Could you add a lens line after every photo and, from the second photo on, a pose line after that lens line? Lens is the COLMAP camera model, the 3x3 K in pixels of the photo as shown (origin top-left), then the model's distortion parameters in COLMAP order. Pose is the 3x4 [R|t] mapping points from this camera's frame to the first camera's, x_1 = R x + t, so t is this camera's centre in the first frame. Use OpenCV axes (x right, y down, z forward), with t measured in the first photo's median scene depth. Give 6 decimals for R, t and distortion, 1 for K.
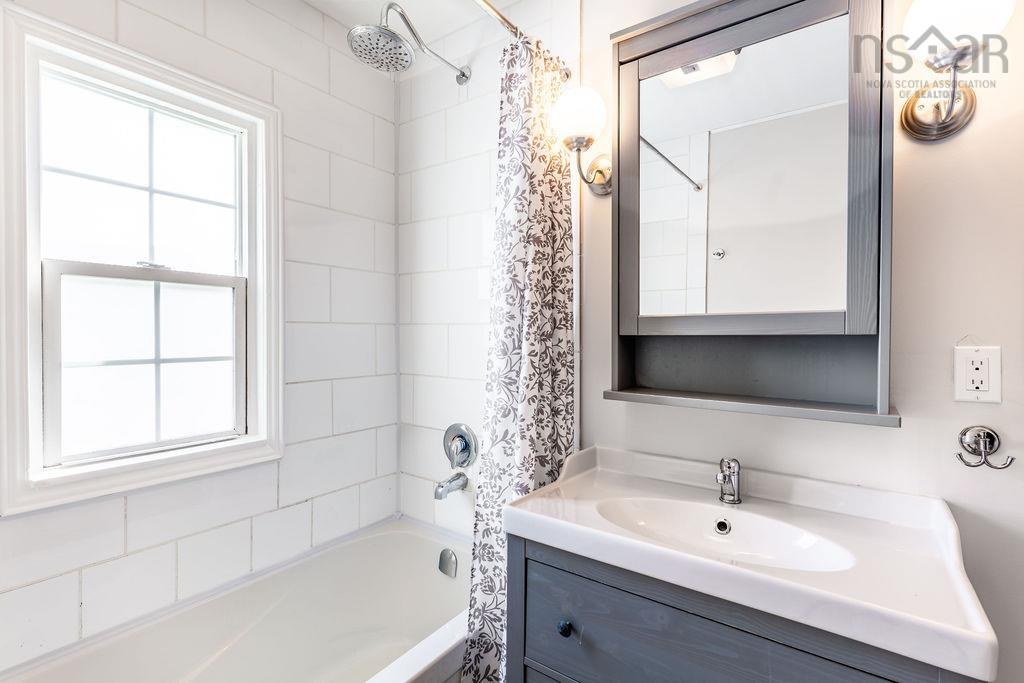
lens RADIAL K [[482.4, 0, 512.0], [0, 482.4, 341.5], [0, 0, 1]] dist [0.001848, 0.000514]
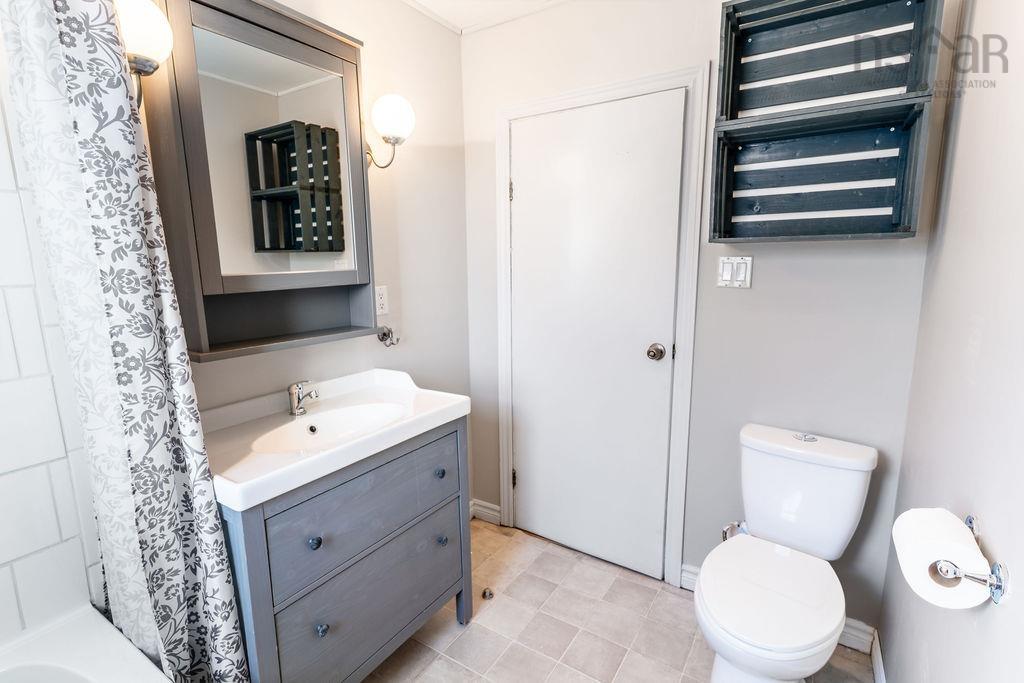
lens RADIAL K [[482.4, 0, 512.0], [0, 482.4, 341.5], [0, 0, 1]] dist [0.001848, 0.000514]
pose [[-0.051158, -0.170327, 0.984059, -0.815952], [0.031750, 0.984574, 0.172067, -0.072238], [-0.998186, 0.040047, -0.044961, 0.441817]]
